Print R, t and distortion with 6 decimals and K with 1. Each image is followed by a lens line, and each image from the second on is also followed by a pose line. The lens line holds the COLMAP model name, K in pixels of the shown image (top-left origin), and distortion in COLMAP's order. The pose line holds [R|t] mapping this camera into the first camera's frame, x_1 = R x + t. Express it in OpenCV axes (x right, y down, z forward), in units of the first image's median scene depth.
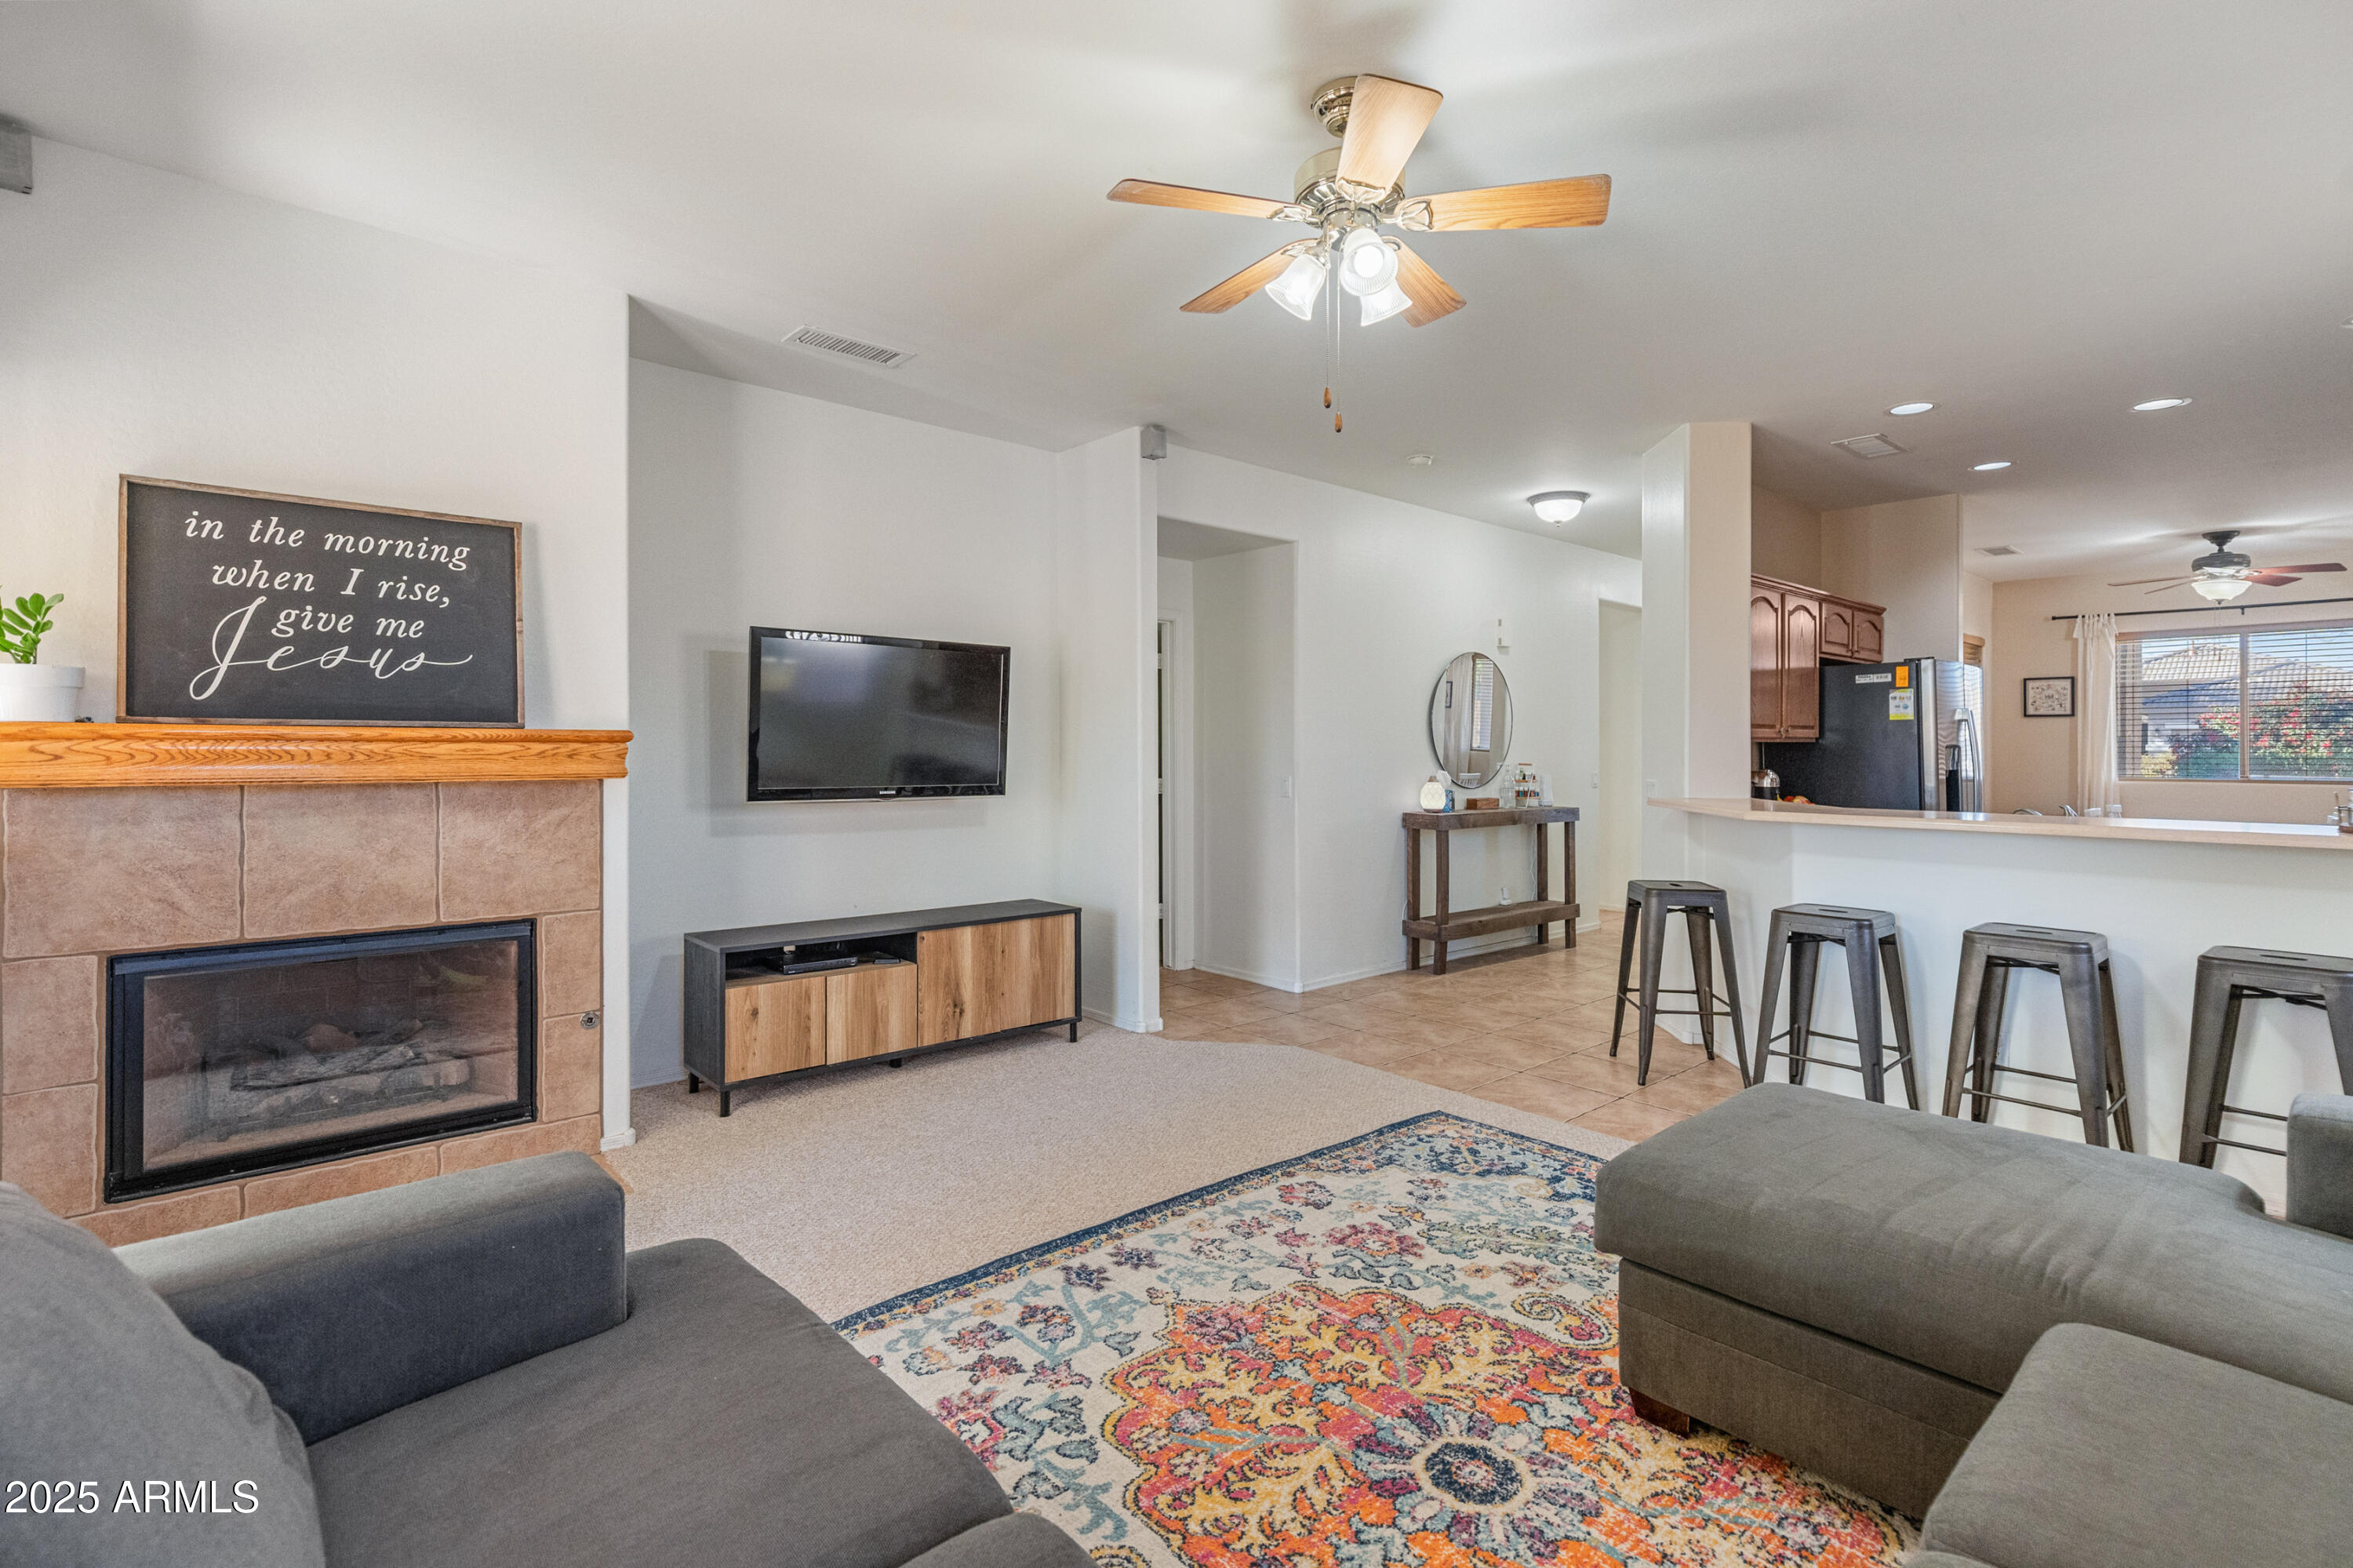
lens RADIAL K [[1096.6, 0, 1154.0], [0, 1096.6, 722.1], [0, 0, 1]] dist [0.009560, -0.002447]
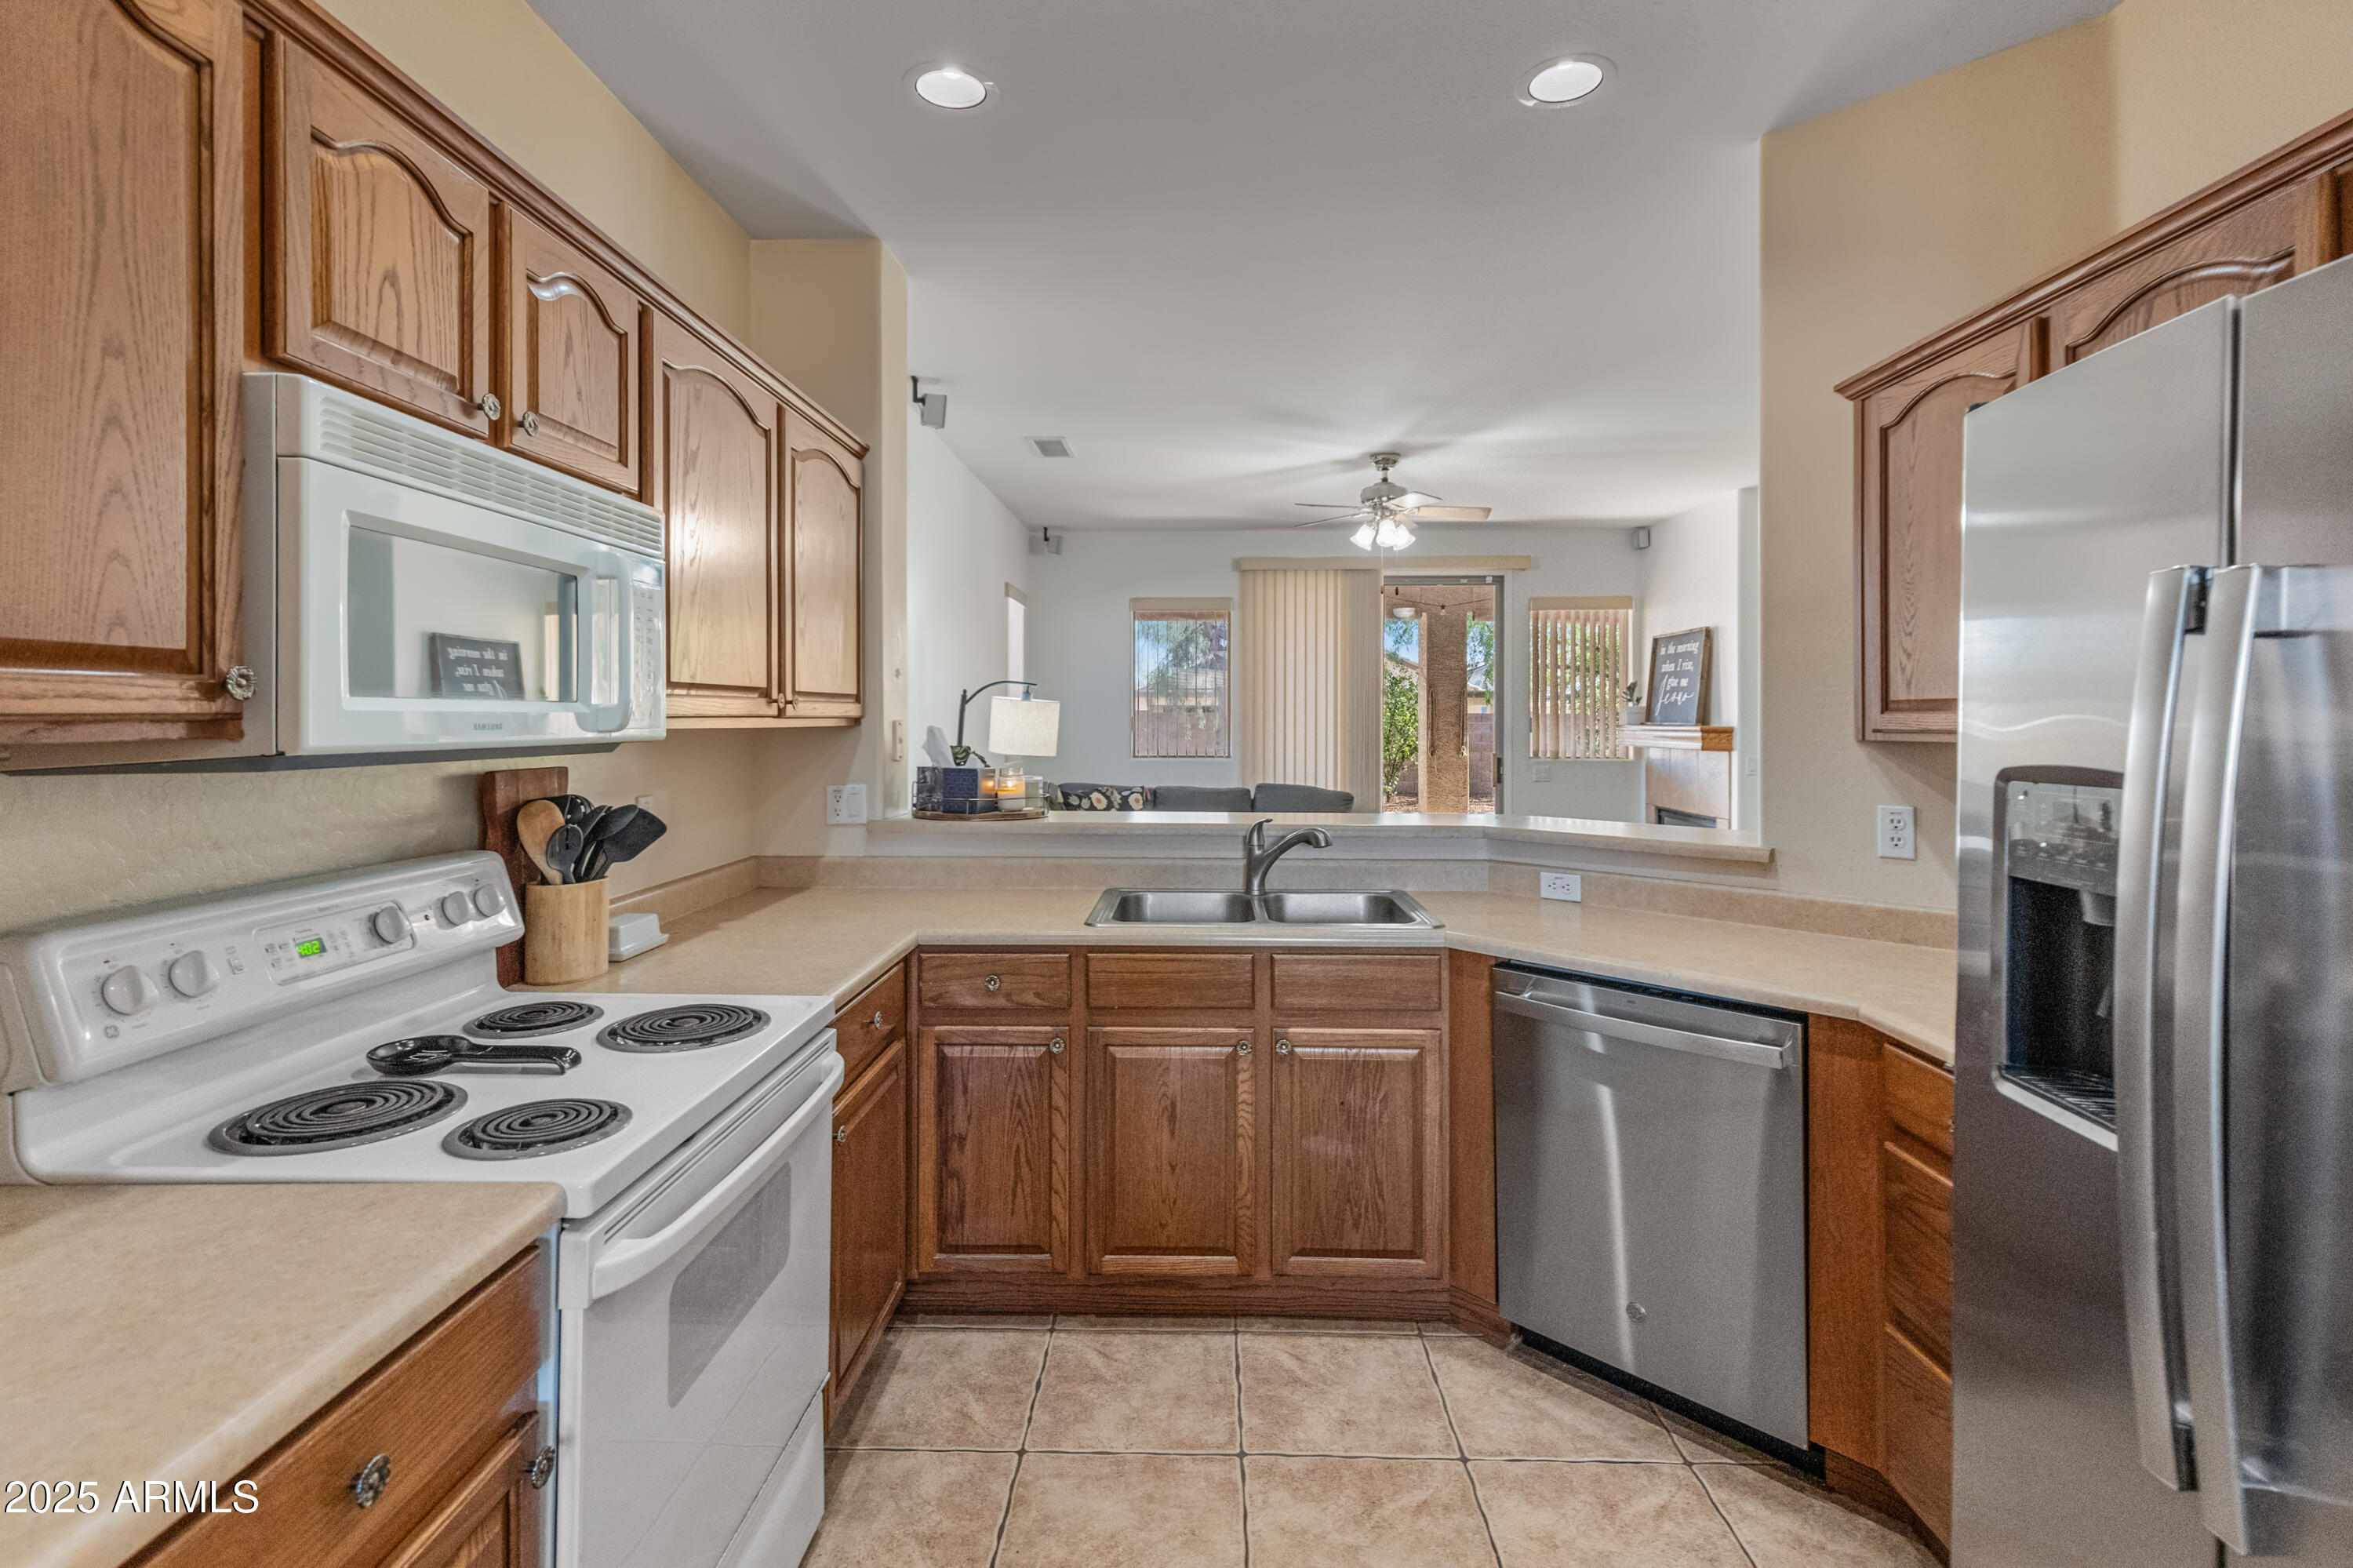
lens RADIAL K [[1096.6, 0, 1186.1], [0, 1096.6, 715.9], [0, 0, 1]] dist [0.009560, -0.002447]
pose [[-0.662942, -0.002092, -0.748668, 1.801920], [0.017993, 0.999663, -0.018726, 0.008946], [0.748455, -0.025885, -0.662681, 1.828029]]
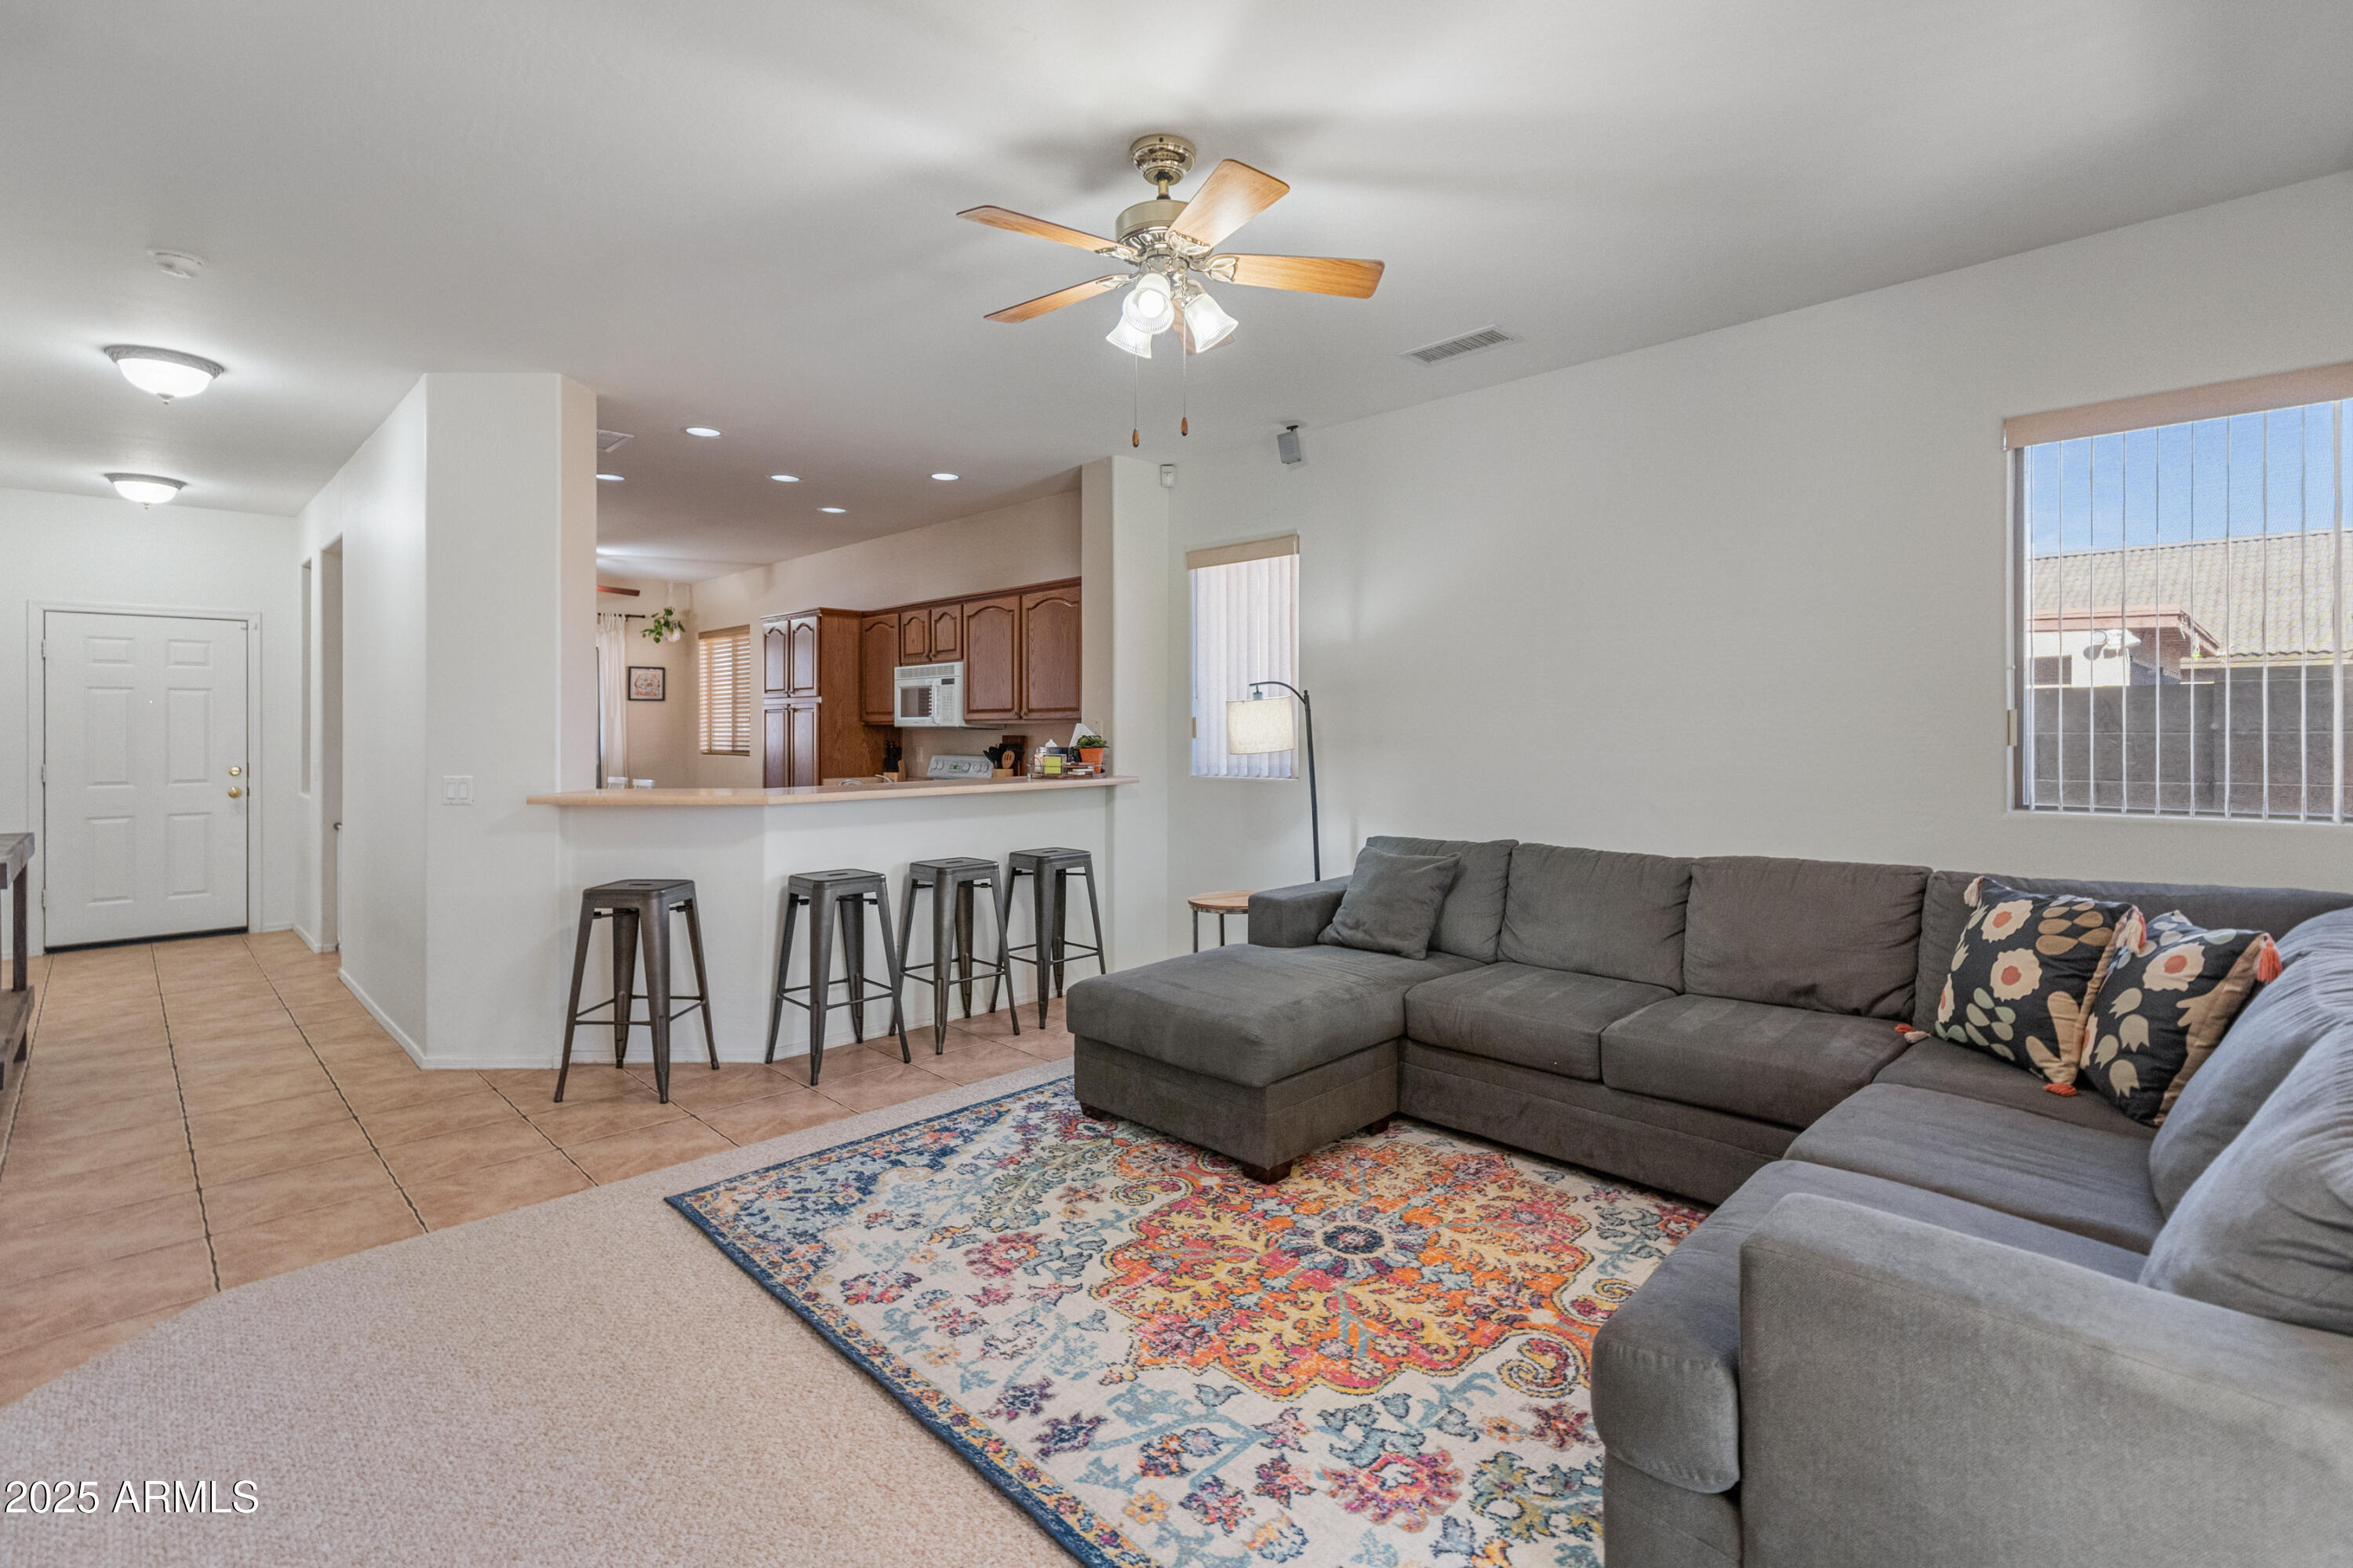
lens RADIAL K [[1096.6, 0, 1218.1], [0, 1096.6, 723.2], [0, 0, 1]] dist [0.009560, -0.002447]
pose [[-0.090638, -0.001177, 0.995883, -0.761323], [-0.020153, 0.999797, -0.000653, -0.010189], [-0.995680, -0.020130, -0.090643, 0.857912]]
